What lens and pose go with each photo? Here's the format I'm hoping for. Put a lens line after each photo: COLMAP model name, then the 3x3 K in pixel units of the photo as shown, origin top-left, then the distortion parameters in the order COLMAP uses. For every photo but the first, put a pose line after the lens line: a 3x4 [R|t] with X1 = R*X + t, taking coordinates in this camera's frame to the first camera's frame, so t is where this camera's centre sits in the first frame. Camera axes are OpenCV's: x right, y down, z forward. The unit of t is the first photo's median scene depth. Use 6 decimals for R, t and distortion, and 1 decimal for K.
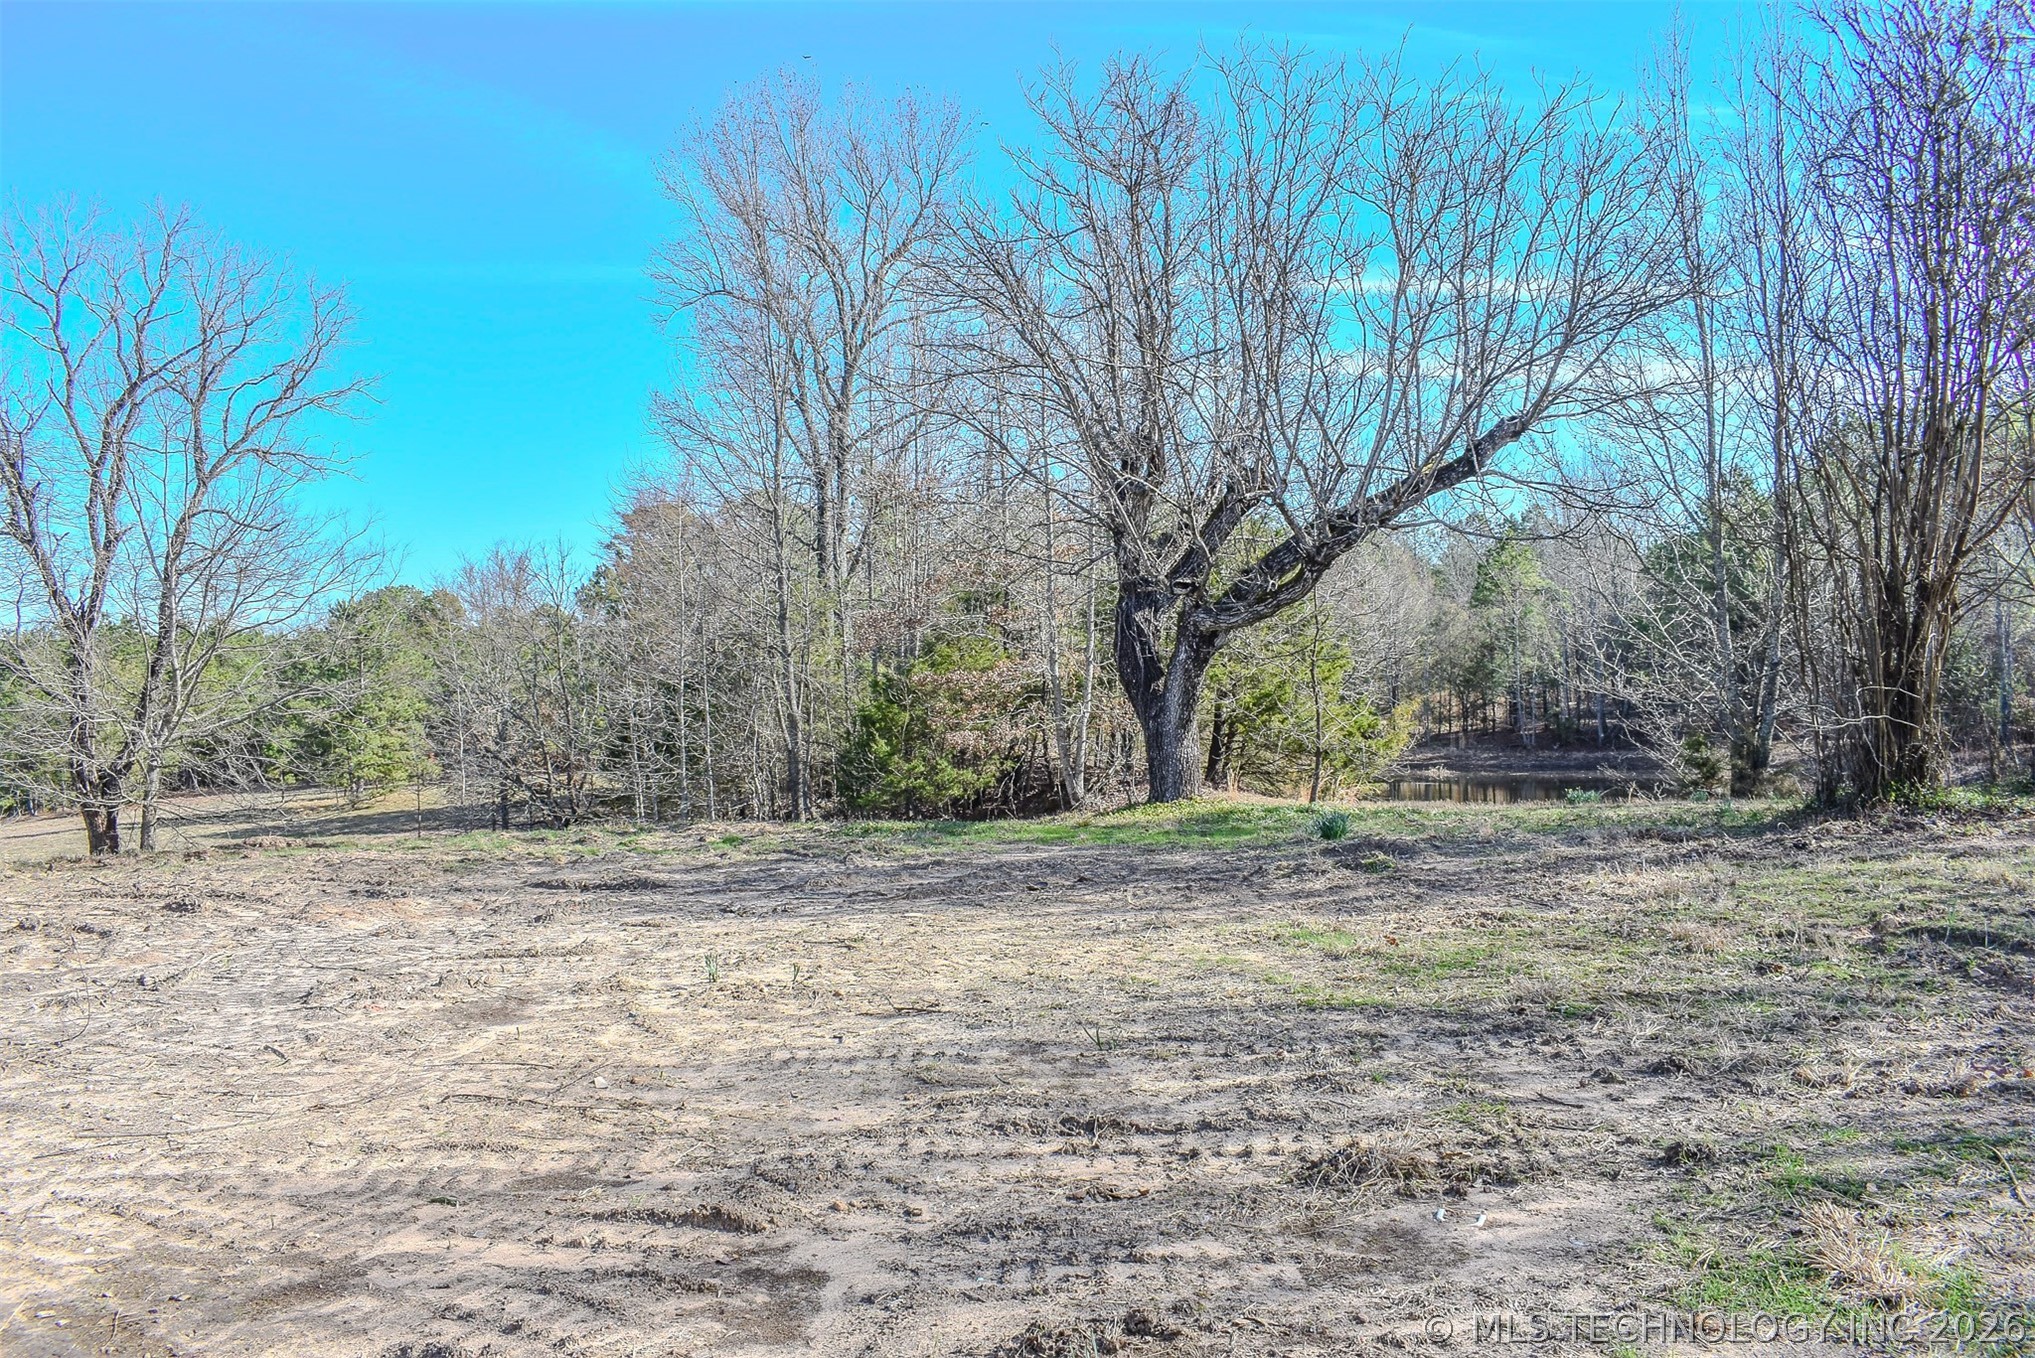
lens RADIAL K [[1635.3, 0, 1022.8], [0, 1635.3, 690.7], [0, 0, 1]] dist [-0.005073, 0.000069]
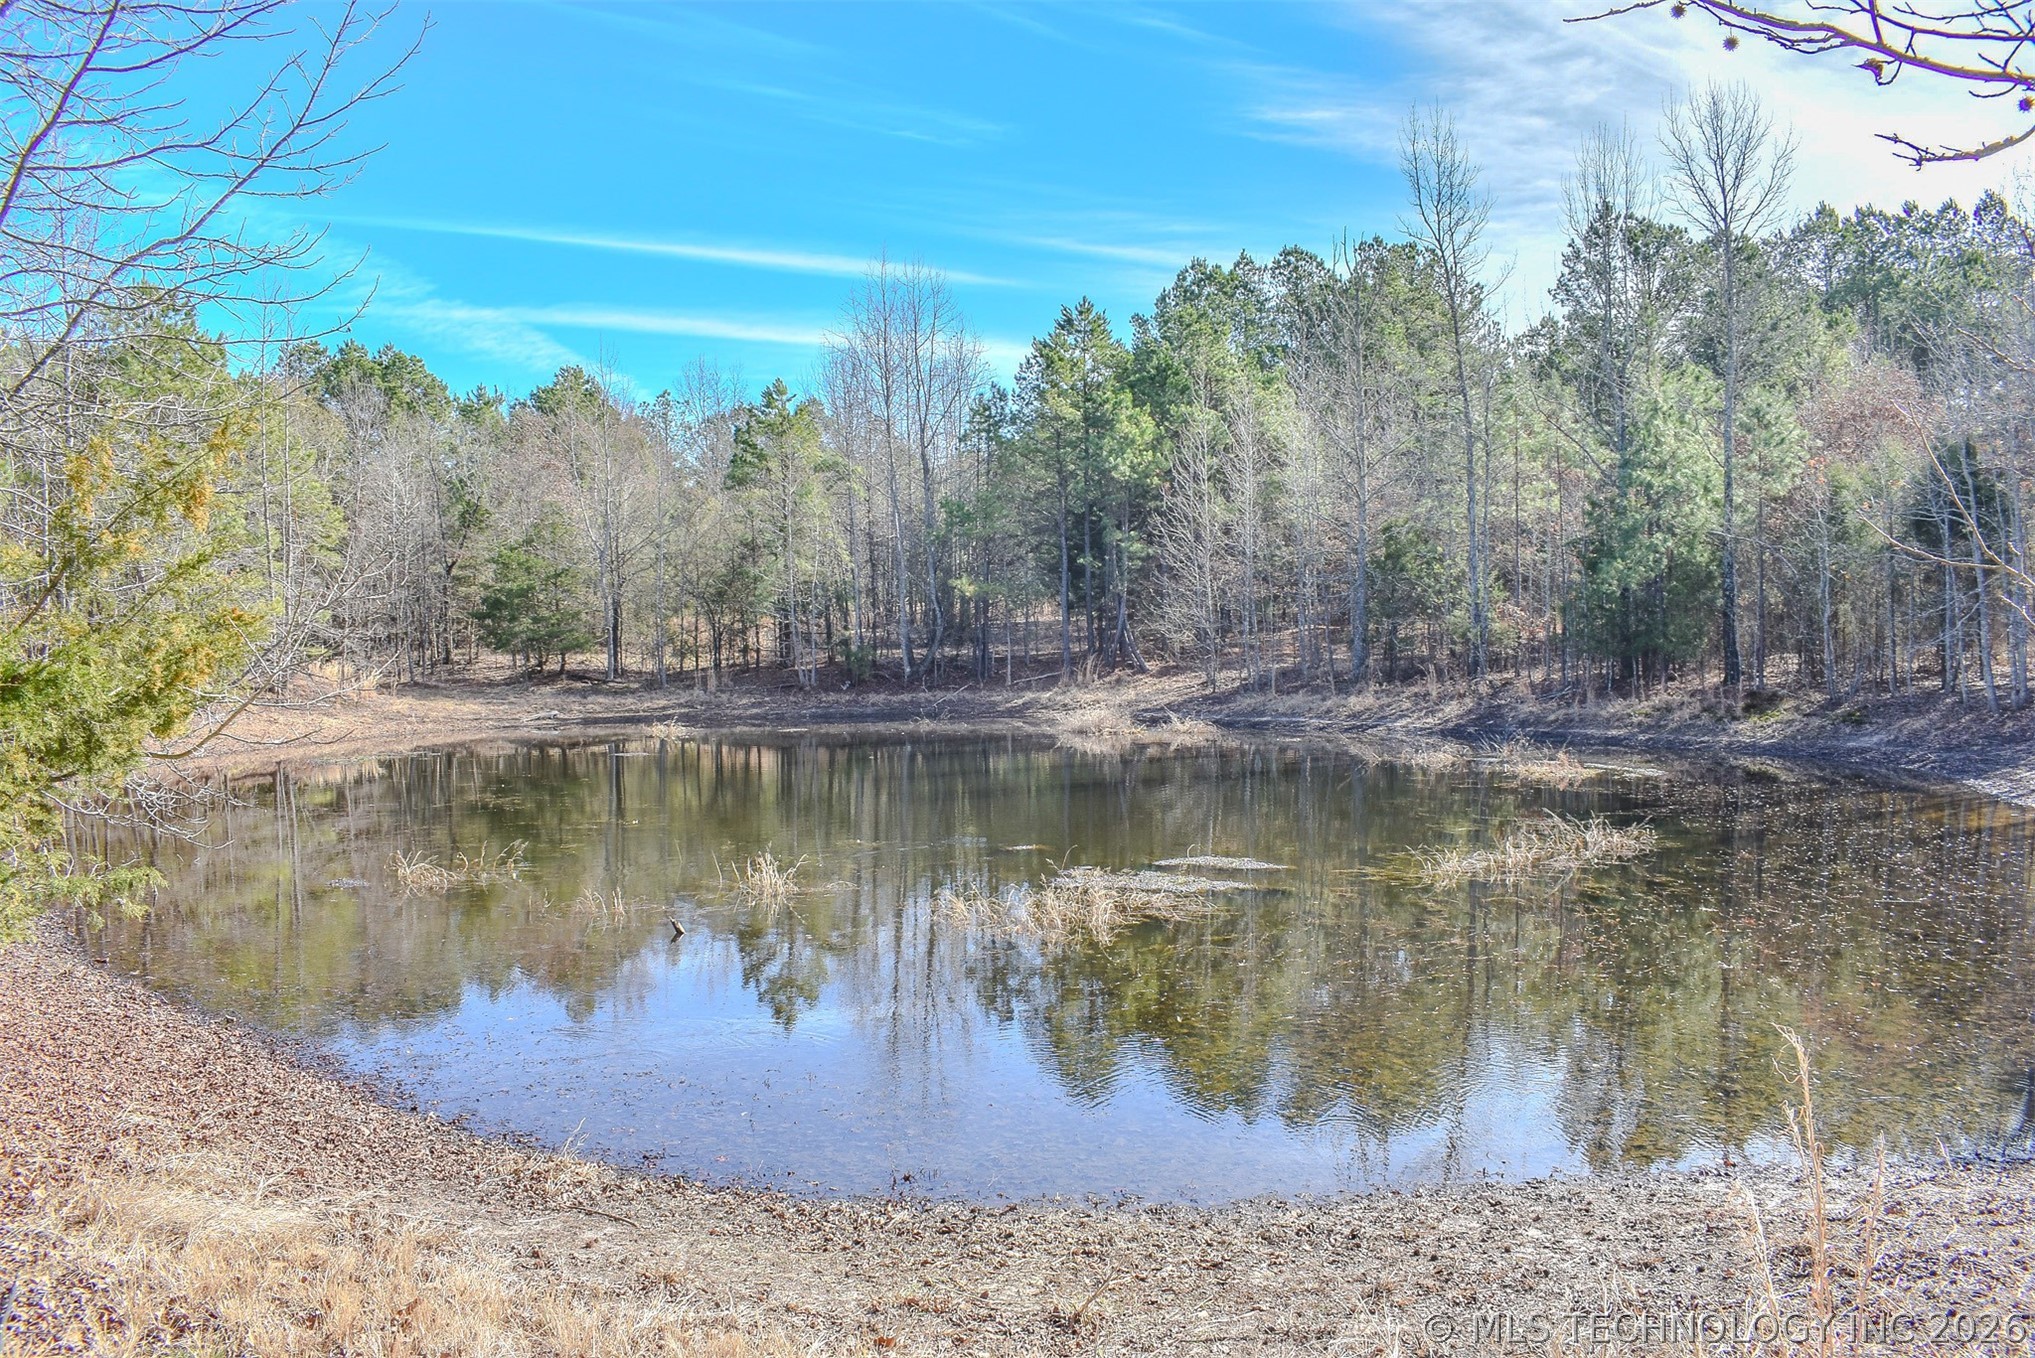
lens RADIAL K [[1635.3, 0, 1019.5], [0, 1635.3, 682.6], [0, 0, 1]] dist [-0.005073, 0.000069]
pose [[0.905434, -0.009882, 0.424372, 0.094121], [-0.001083, 0.999672, 0.025589, 0.013680], [-0.424485, -0.023629, 0.905126, 0.324031]]
